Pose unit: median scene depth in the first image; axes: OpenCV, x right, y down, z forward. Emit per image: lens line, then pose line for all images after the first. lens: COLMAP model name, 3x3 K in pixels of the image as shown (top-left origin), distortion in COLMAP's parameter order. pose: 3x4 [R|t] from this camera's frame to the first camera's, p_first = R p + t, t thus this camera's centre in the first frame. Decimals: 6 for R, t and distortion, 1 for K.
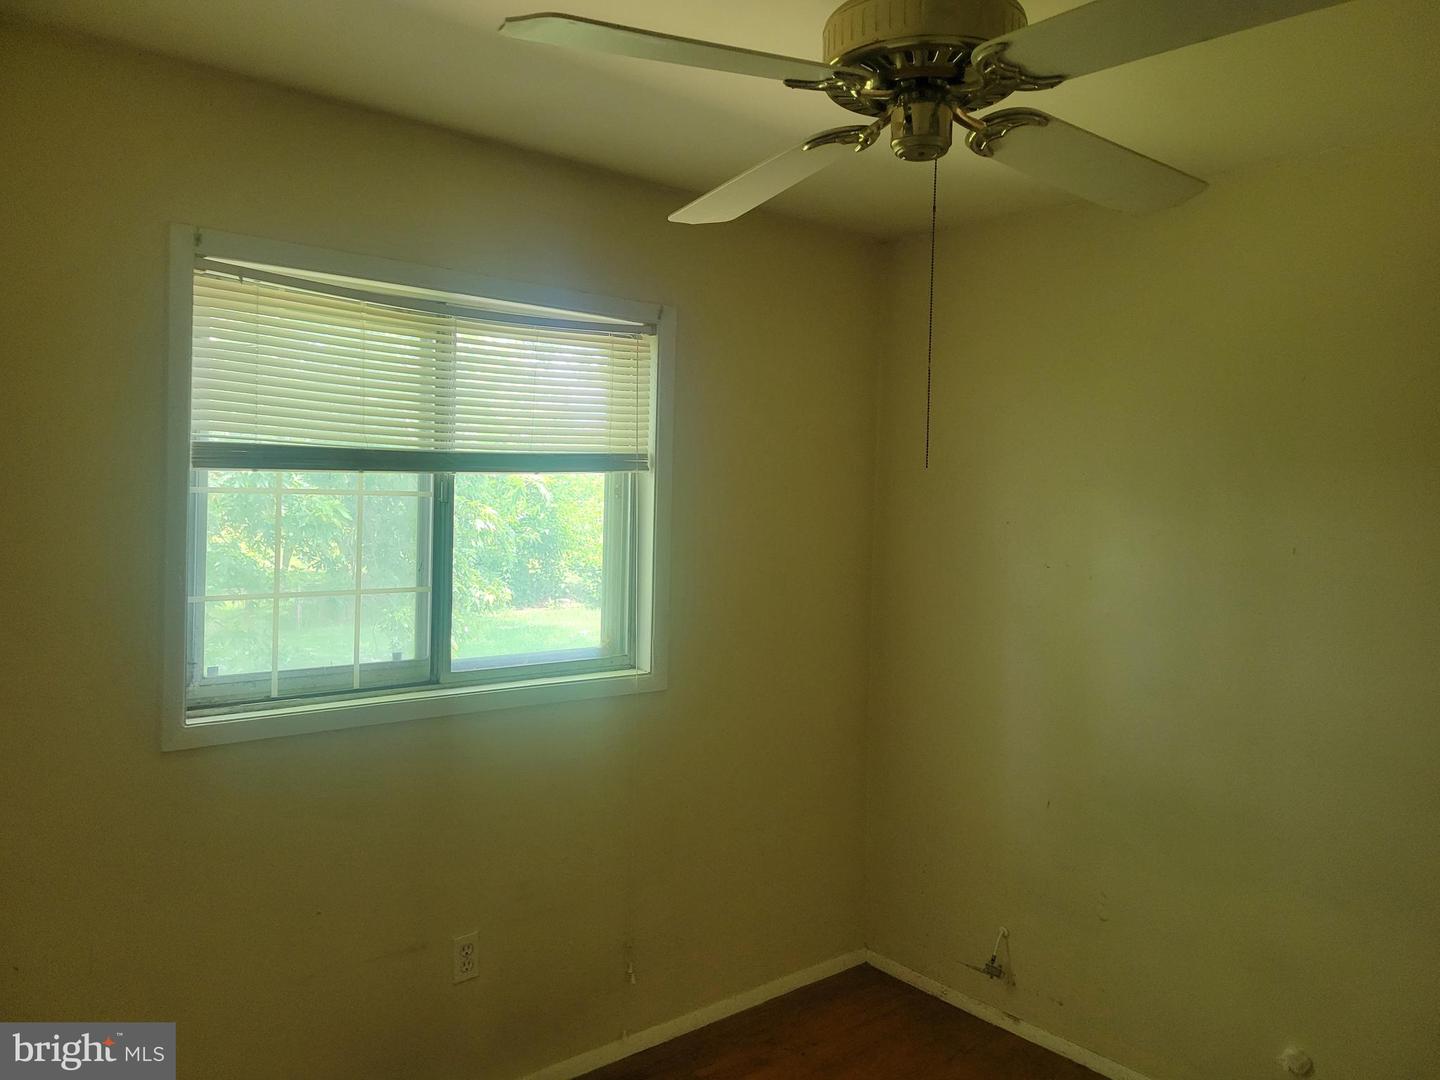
lens RADIAL K [[1097.5, 0, 721.9], [0, 1097.5, 548.9], [0, 0, 1]] dist [0.046745, -0.008765]
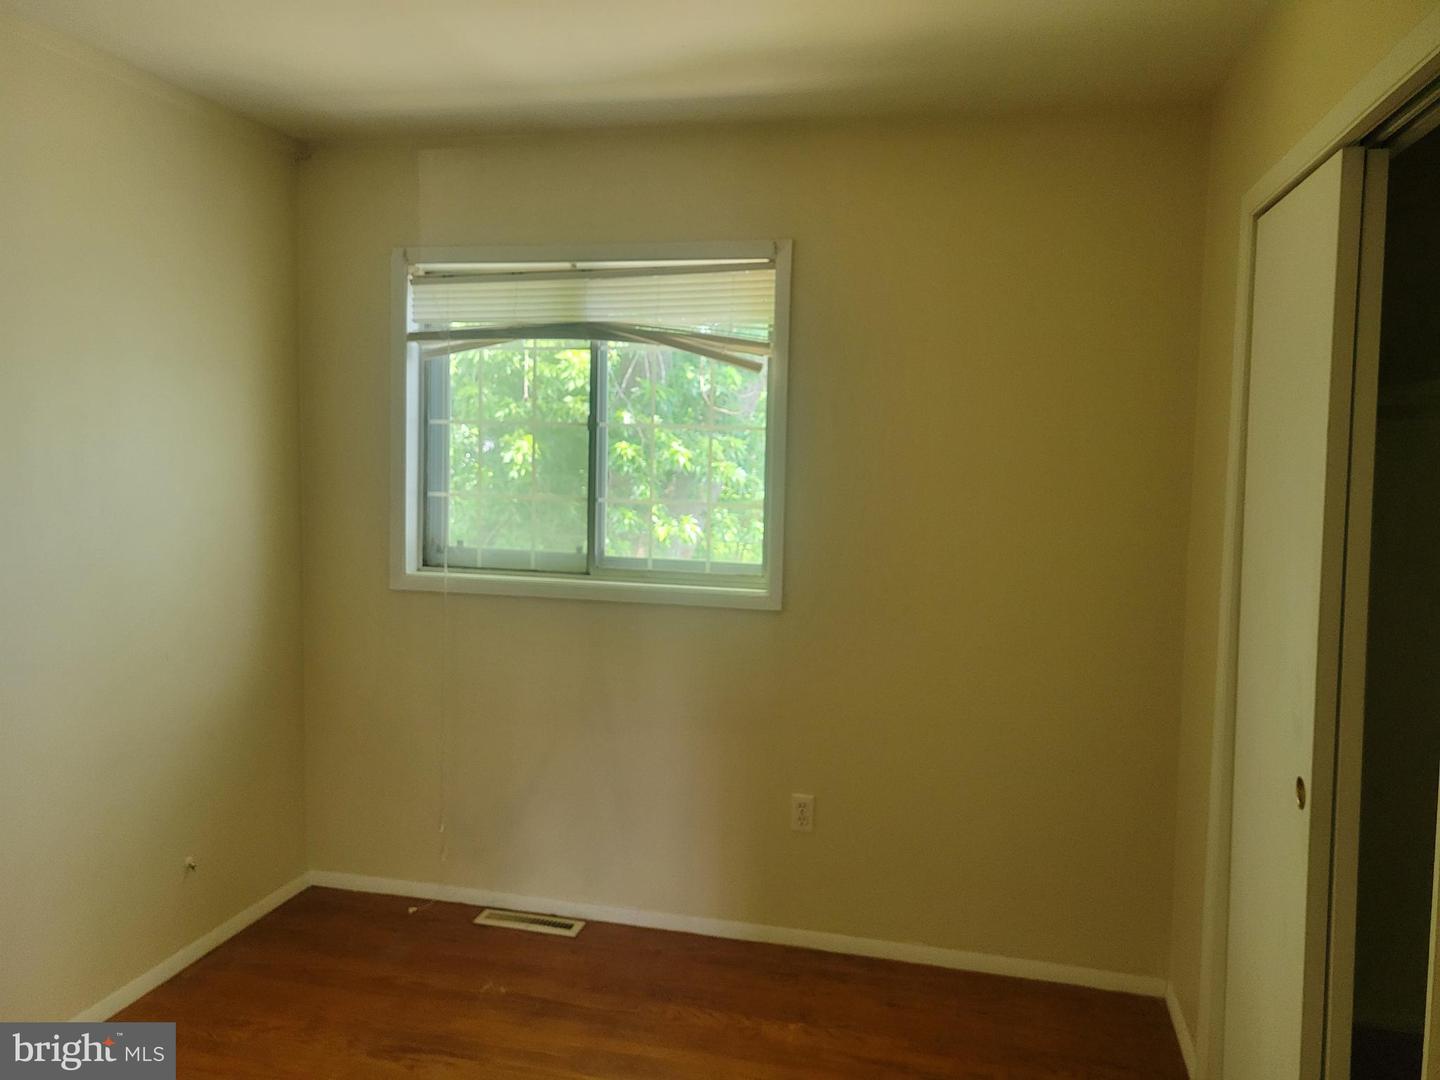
lens RADIAL K [[1097.5, 0, 719.0], [0, 1097.5, 528.0], [0, 0, 1]] dist [0.046745, -0.008765]
pose [[0.598720, 0.084426, -0.796496, 0.830349], [-0.029681, 0.996085, 0.083270, -0.040464], [0.800408, -0.026215, 0.598882, 0.365509]]
